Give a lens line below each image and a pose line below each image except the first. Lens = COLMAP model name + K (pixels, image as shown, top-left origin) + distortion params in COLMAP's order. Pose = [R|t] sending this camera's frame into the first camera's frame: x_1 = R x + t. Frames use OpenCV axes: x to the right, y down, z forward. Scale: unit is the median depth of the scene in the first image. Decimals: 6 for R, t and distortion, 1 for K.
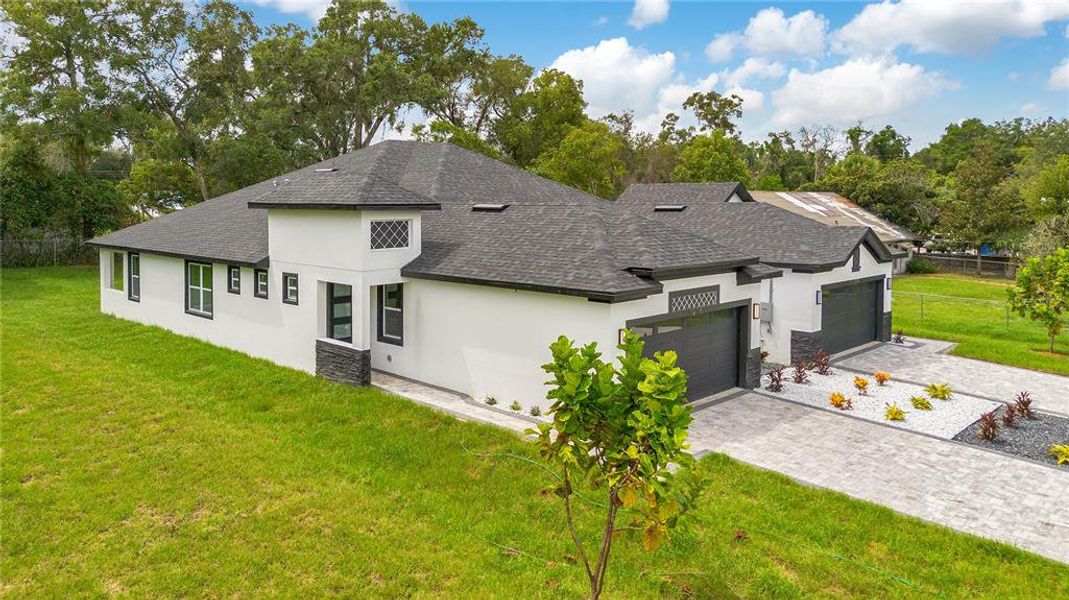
lens RADIAL K [[776.4, 0, 529.8], [0, 776.4, 230.7], [0, 0, 1]] dist [0.063430, -0.063674]
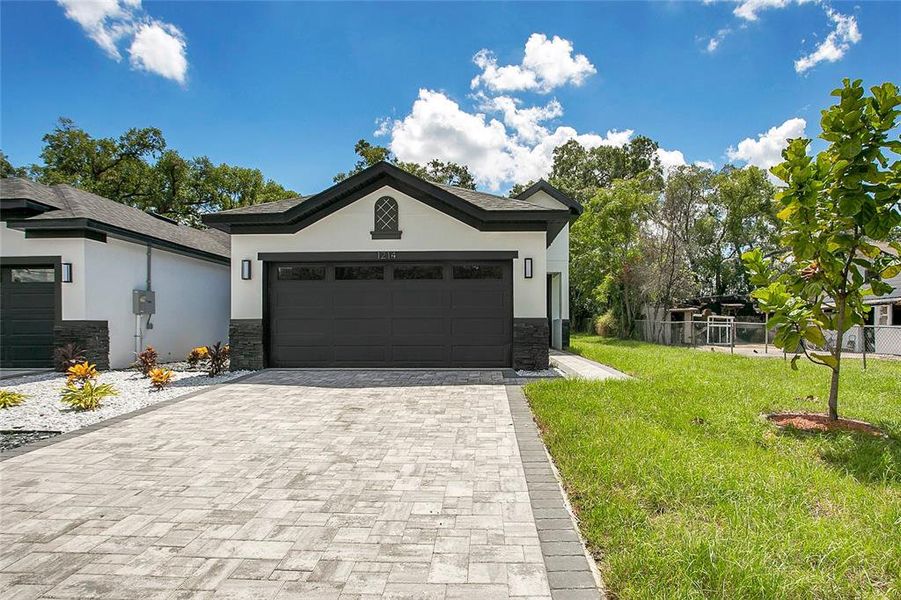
lens RADIAL K [[510.6, 0, 482.1], [0, 510.6, 336.6], [0, 0, 1]] dist [-0.080554, 0.045180]
pose [[0.685533, 0.013581, -0.727914, 0.802302], [-0.022305, 0.999748, -0.002354, 0.135838], [0.727699, 0.017850, 0.685664, 0.822330]]
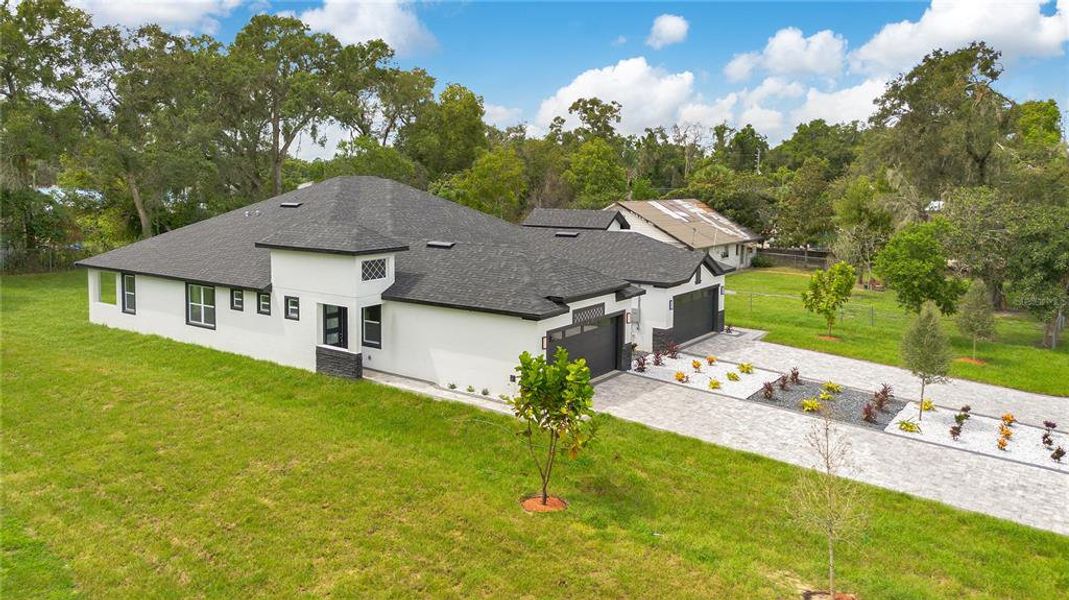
lens RADIAL K [[776.4, 0, 529.8], [0, 776.4, 230.7], [0, 0, 1]] dist [0.063430, -0.063674]
pose [[0.989056, -0.007000, 0.147375, -0.091805], [0.003185, 0.999654, 0.026108, -0.084849], [-0.147507, -0.025353, 0.988736, -0.351004]]
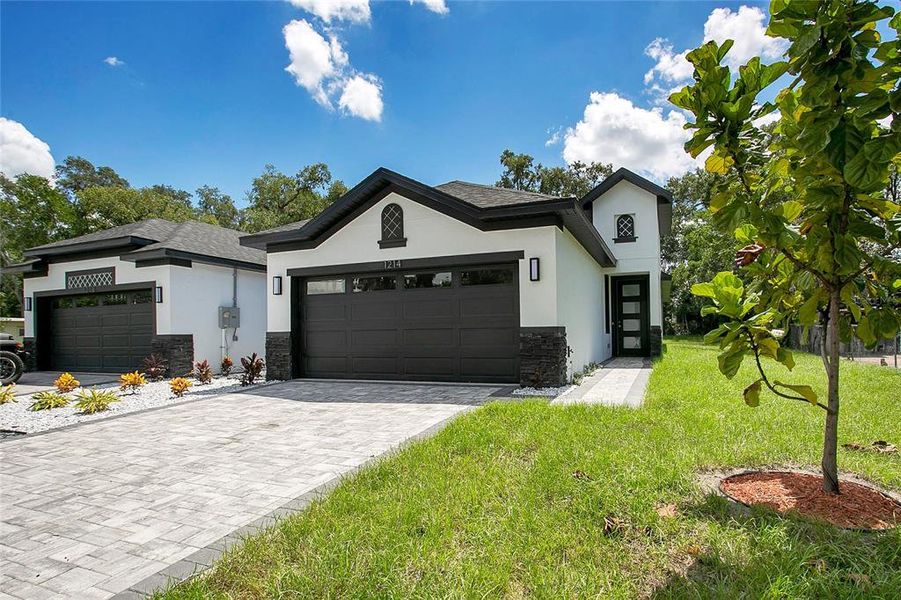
lens RADIAL K [[510.6, 0, 482.1], [0, 510.6, 336.6], [0, 0, 1]] dist [-0.080554, 0.045180]
pose [[0.378711, -0.001337, -0.925514, 0.843449], [-0.018759, 0.999782, -0.009120, 0.129257], [0.925325, 0.020815, 0.378603, 0.966627]]
